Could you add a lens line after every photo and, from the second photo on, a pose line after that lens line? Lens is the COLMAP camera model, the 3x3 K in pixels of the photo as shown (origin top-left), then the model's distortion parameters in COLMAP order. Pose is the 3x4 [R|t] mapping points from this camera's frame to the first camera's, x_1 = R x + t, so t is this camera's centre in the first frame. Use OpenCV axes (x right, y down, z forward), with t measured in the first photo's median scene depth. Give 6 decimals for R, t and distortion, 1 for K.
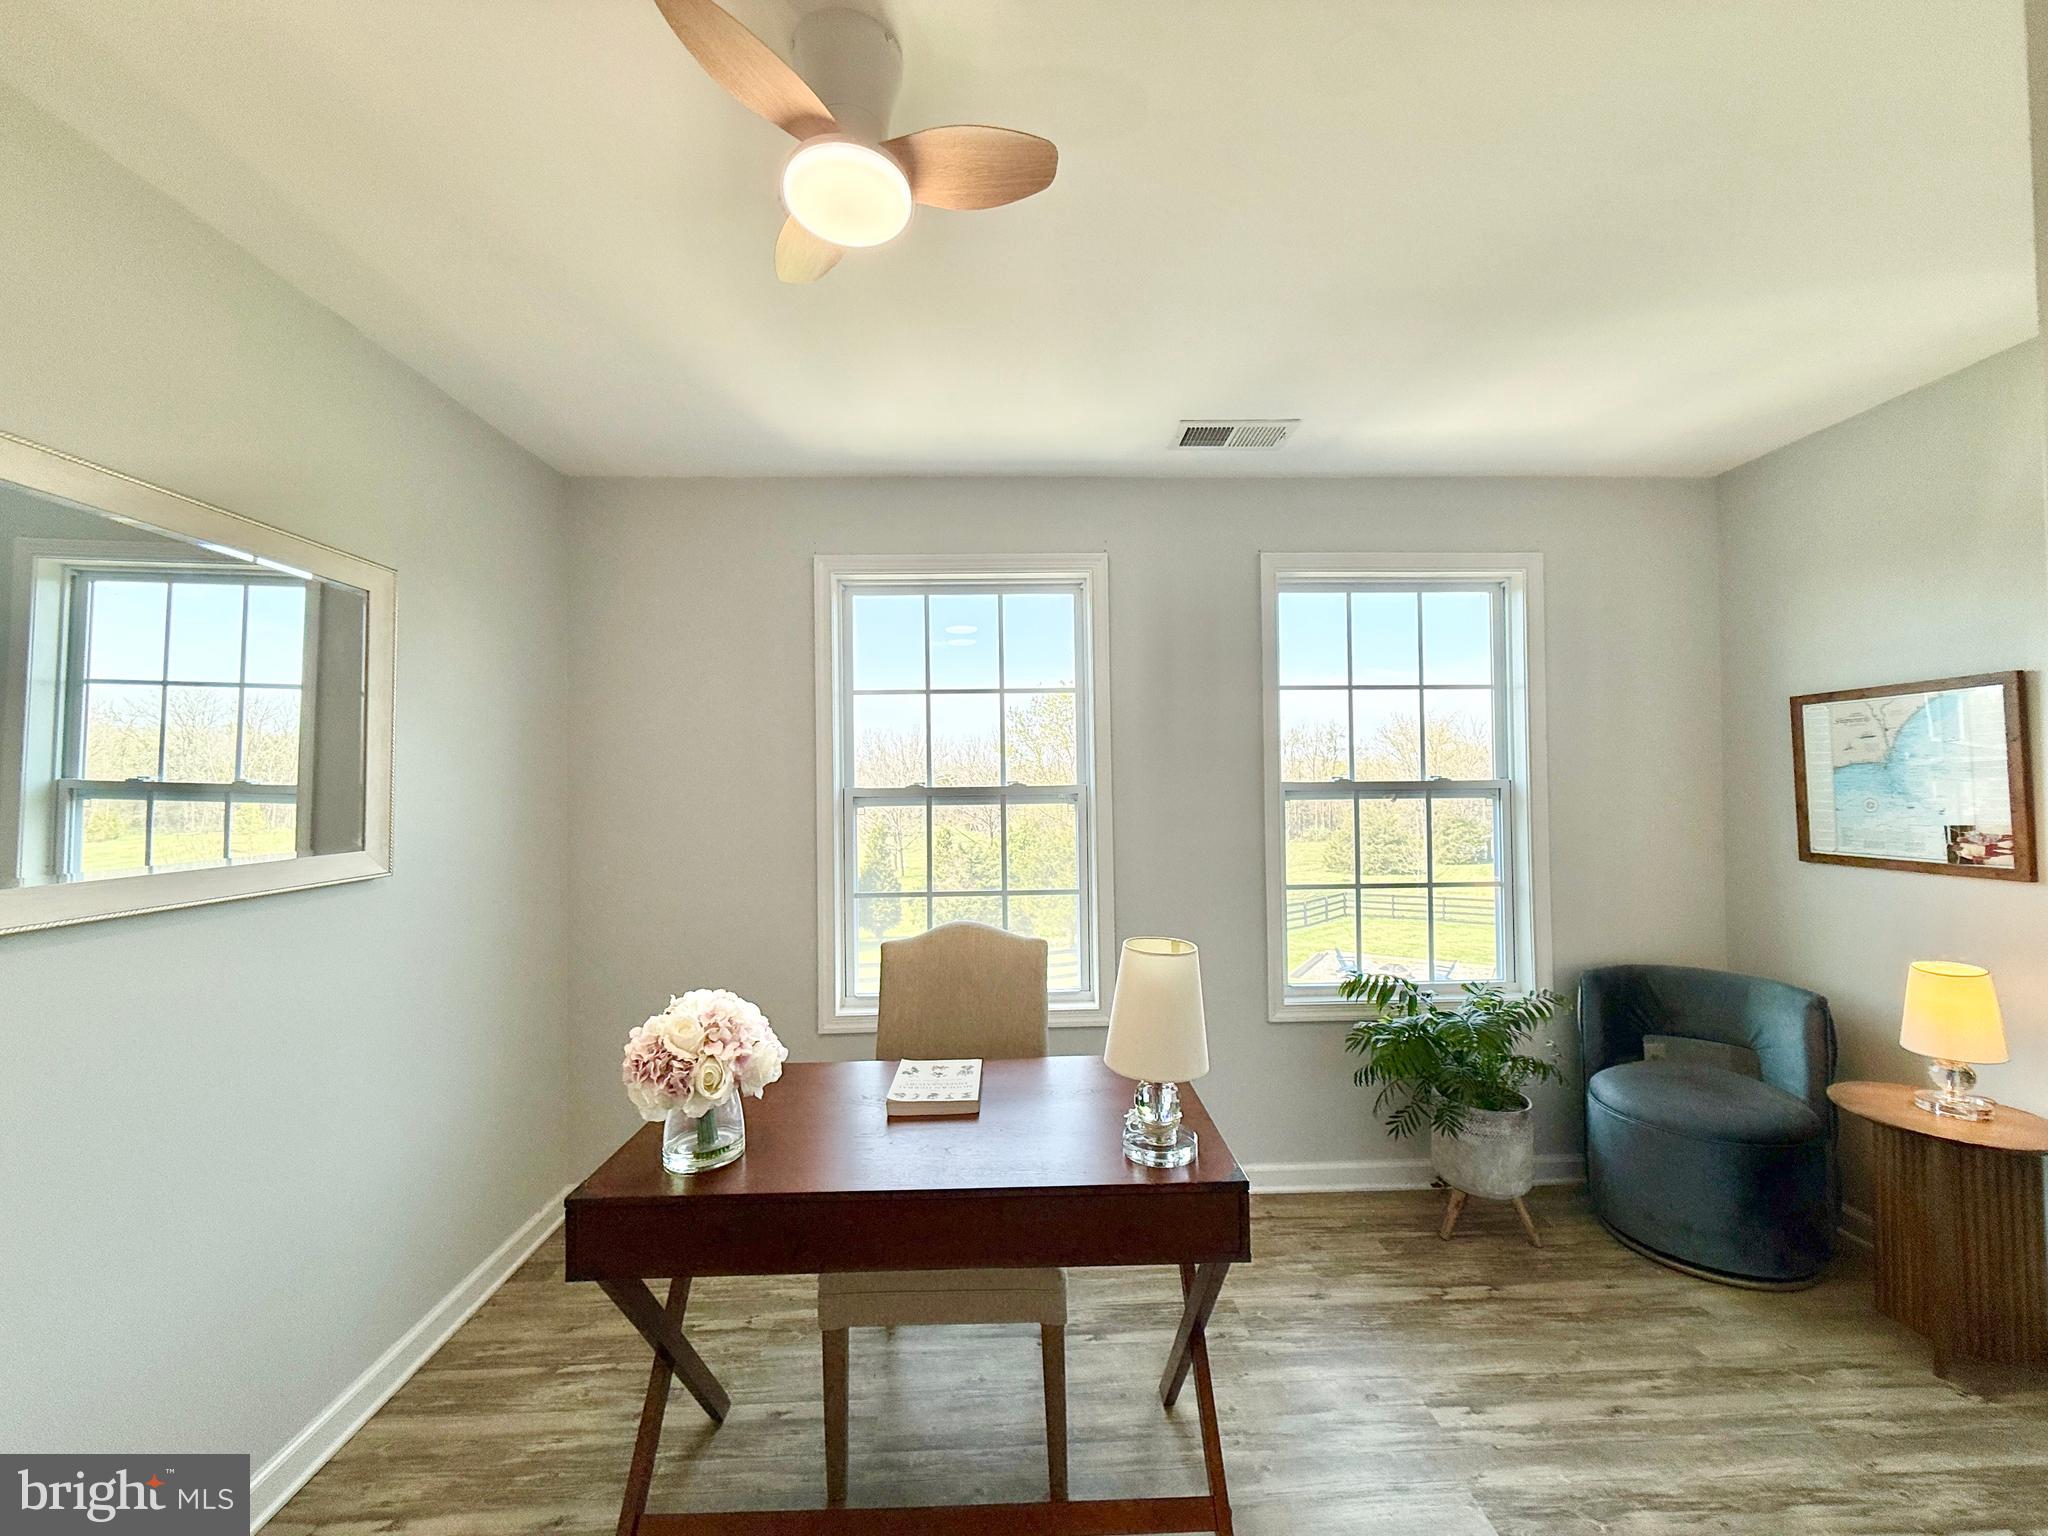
lens RADIAL K [[818.4, 0, 1033.3], [0, 818.4, 774.2], [0, 0, 1]] dist [-0.000658, 0.000602]
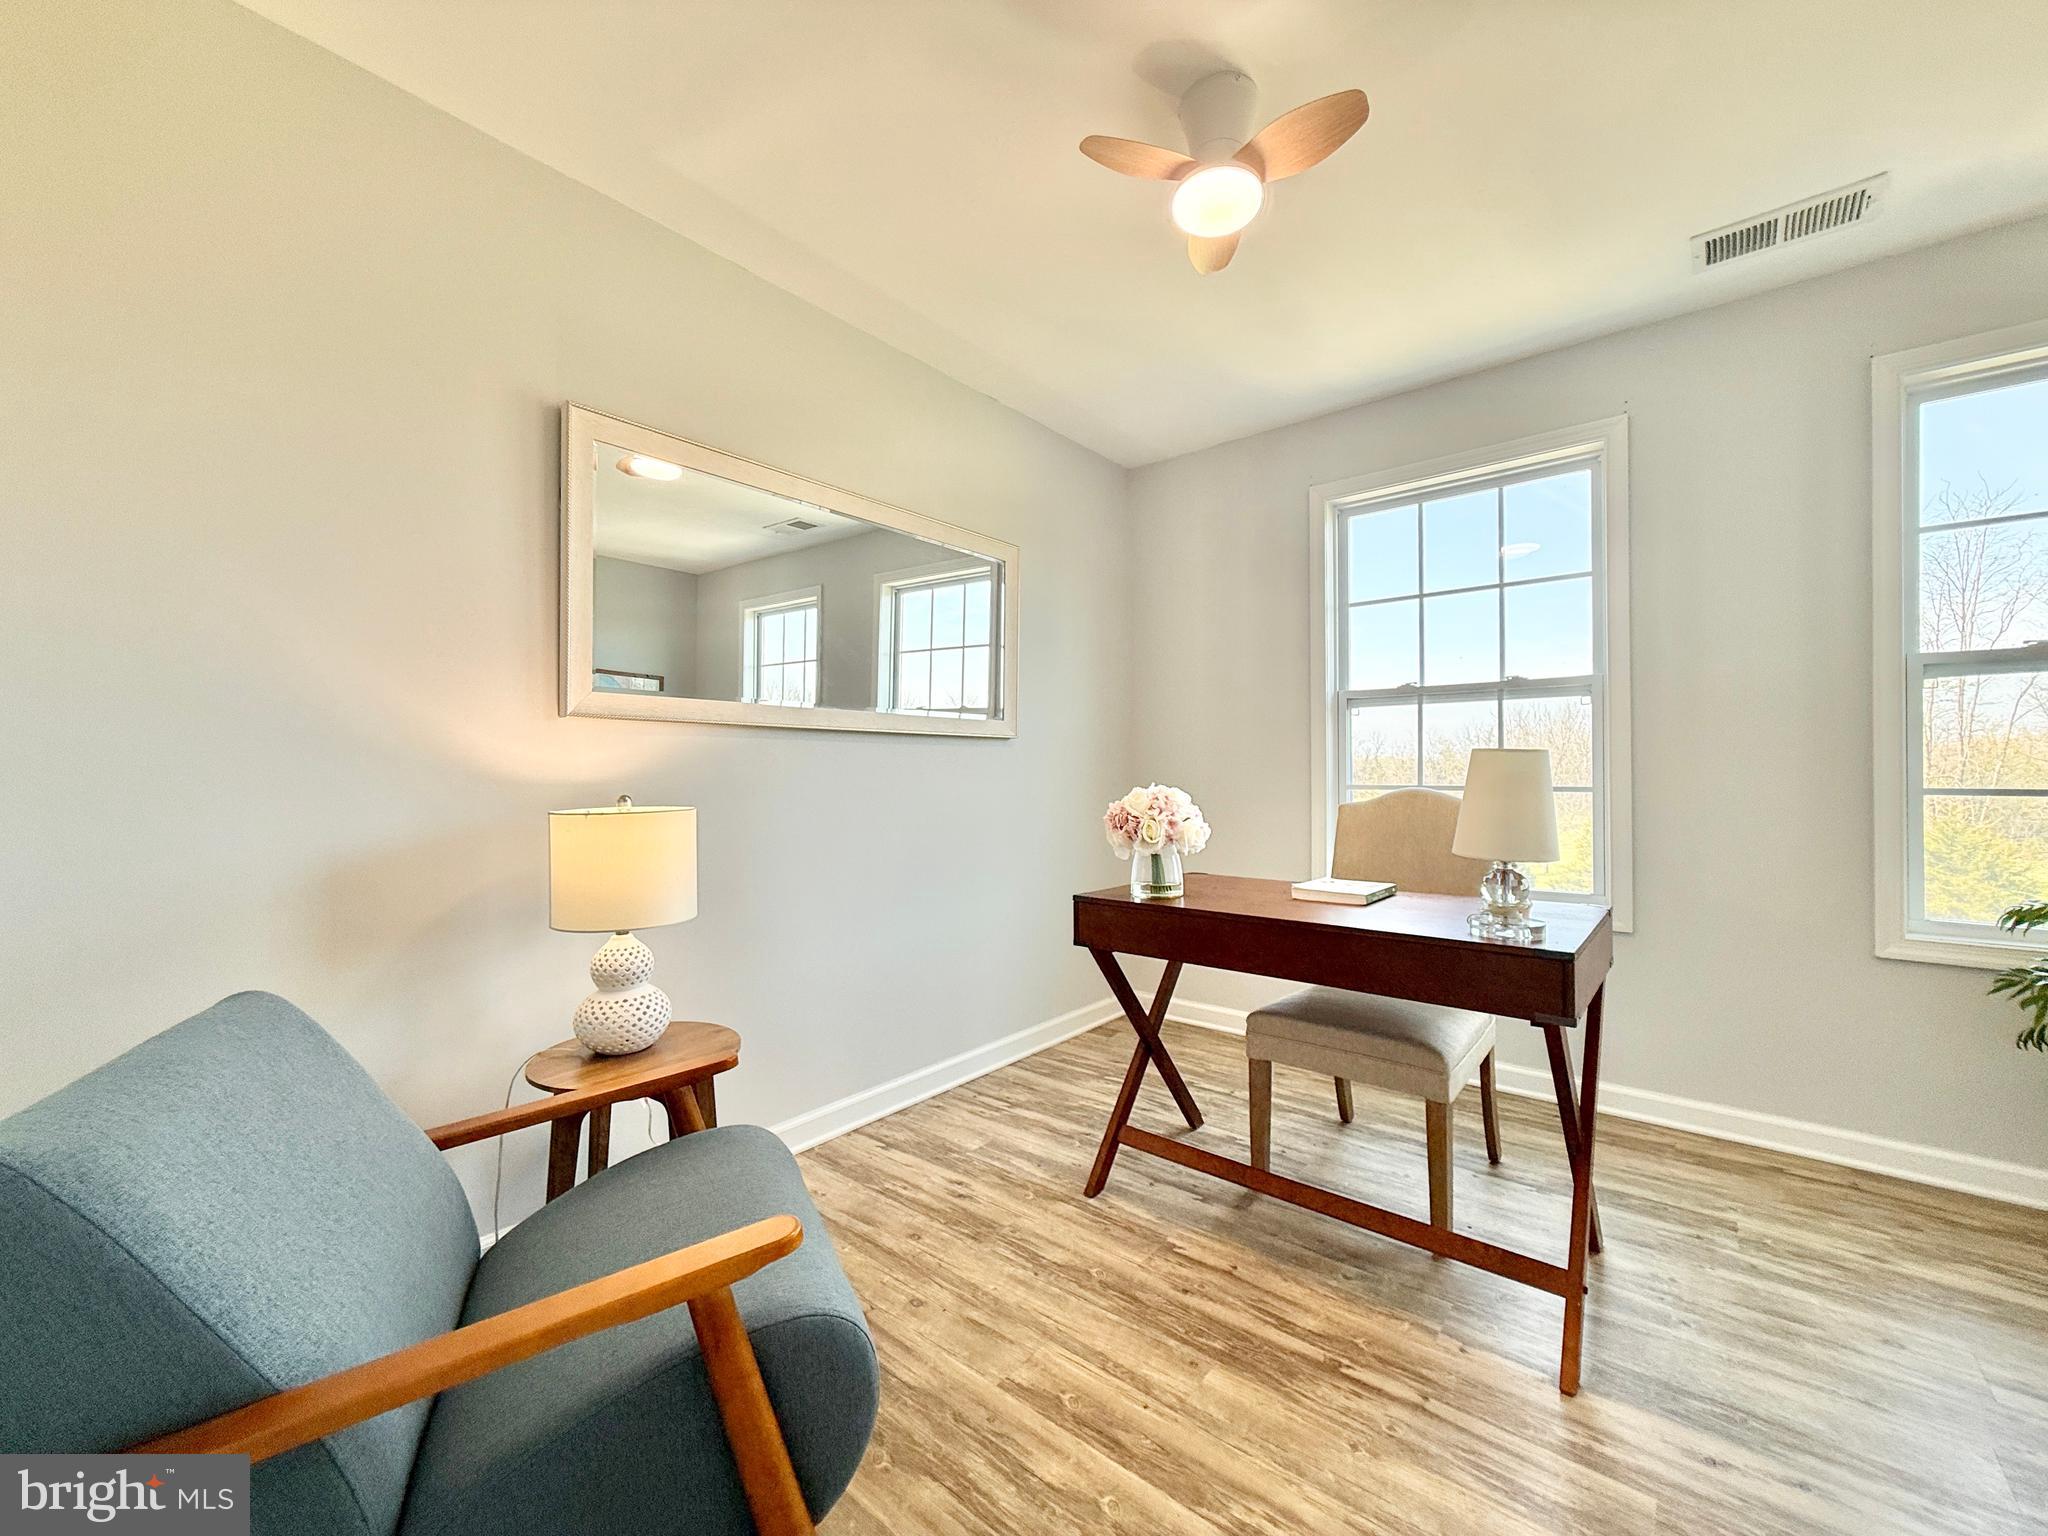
lens RADIAL K [[818.4, 0, 1033.3], [0, 818.4, 774.2], [0, 0, 1]] dist [-0.000658, 0.000602]
pose [[0.752536, 0.010342, -0.658470, 0.195674], [0.004991, 0.999758, 0.021407, 0.106031], [0.658533, -0.019396, 0.752302, -0.123529]]
